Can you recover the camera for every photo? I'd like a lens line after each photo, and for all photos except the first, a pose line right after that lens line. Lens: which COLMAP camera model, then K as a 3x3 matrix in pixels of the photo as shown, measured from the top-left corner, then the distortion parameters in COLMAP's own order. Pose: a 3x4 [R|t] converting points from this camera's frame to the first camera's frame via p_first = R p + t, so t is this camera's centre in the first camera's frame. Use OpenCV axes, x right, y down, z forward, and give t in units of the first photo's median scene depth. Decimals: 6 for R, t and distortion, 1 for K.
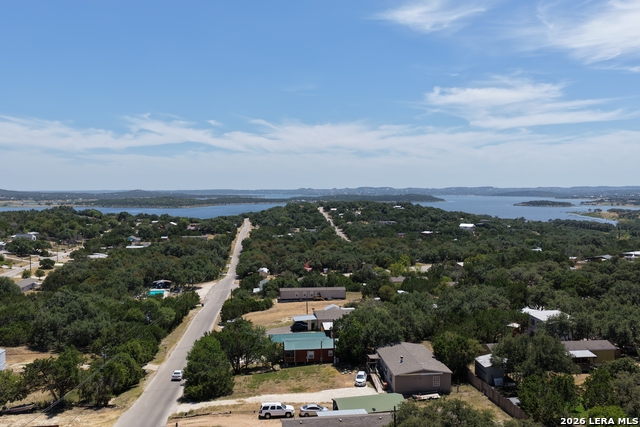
lens RADIAL K [[442.4, 0, 289.1], [0, 442.4, 213.0], [0, 0, 1]] dist [-0.001919, 0.001663]
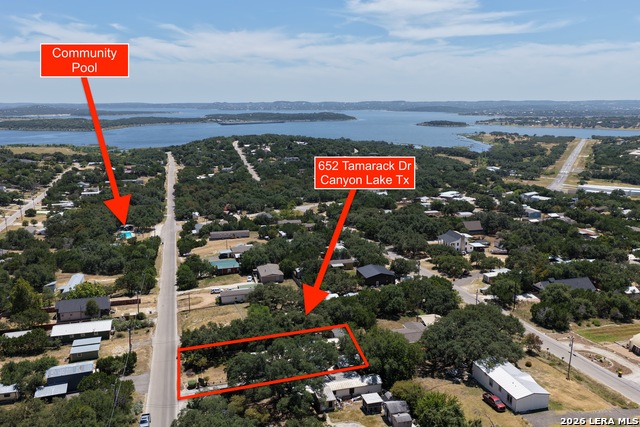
lens RADIAL K [[530.3, 0, 317.7], [0, 530.3, 212.8], [0, 0, 1]] dist [0.005050, 0.009827]
pose [[0.976374, -0.022389, 0.214924, -0.021141], [-0.024883, 0.976352, 0.214750, -0.136803], [-0.214650, -0.215025, 0.952728, -0.395542]]
